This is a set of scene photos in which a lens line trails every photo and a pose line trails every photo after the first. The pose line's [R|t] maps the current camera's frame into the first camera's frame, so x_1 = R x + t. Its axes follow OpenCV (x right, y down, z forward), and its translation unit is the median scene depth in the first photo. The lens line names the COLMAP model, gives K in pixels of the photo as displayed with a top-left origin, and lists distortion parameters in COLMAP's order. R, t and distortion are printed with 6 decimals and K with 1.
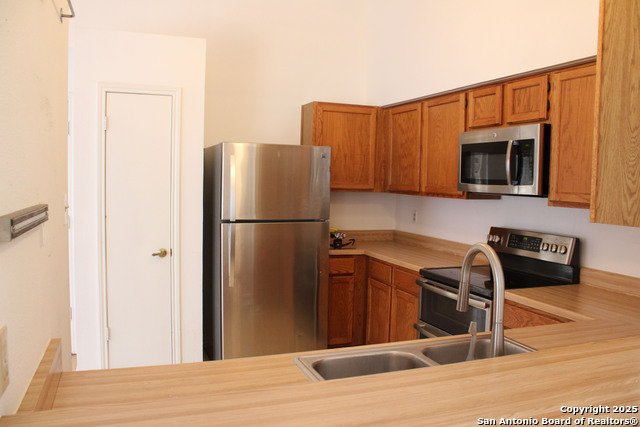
lens RADIAL K [[534.4, 0, 320.7], [0, 534.4, 216.4], [0, 0, 1]] dist [-0.150127, 0.119960]
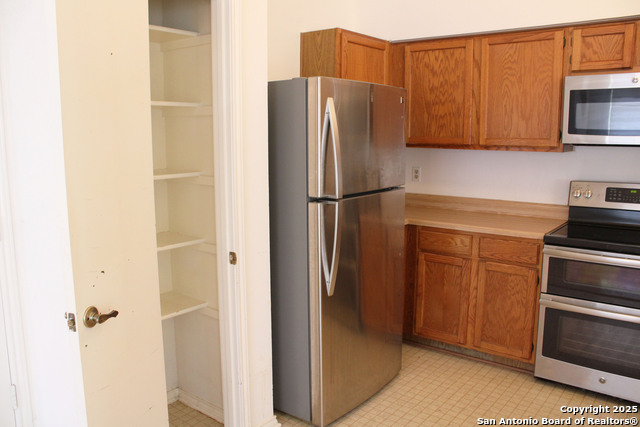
lens RADIAL K [[534.4, 0, 314.7], [0, 534.4, 212.6], [0, 0, 1]] dist [-0.150127, 0.119960]
pose [[0.858724, -0.094823, 0.503588, -0.484250], [0.054363, 0.994042, 0.094472, -0.032789], [-0.509546, -0.053749, 0.858763, 0.408829]]
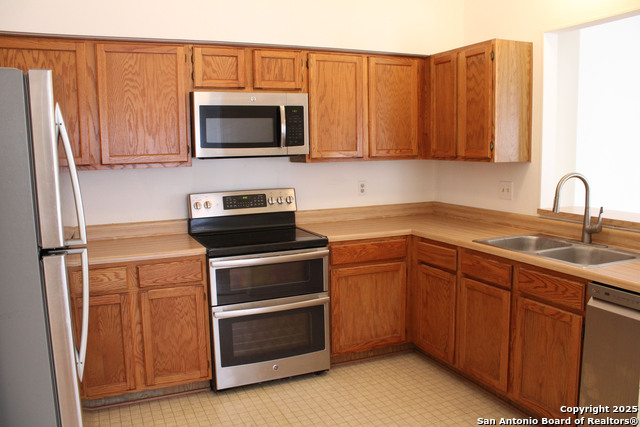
lens RADIAL K [[534.4, 0, 321.3], [0, 534.4, 211.5], [0, 0, 1]] dist [-0.150127, 0.119960]
pose [[-0.048214, -0.138941, 0.989126, -0.578792], [0.088762, 0.985764, 0.142795, -0.059302], [-0.994885, 0.094681, -0.035195, 0.737576]]
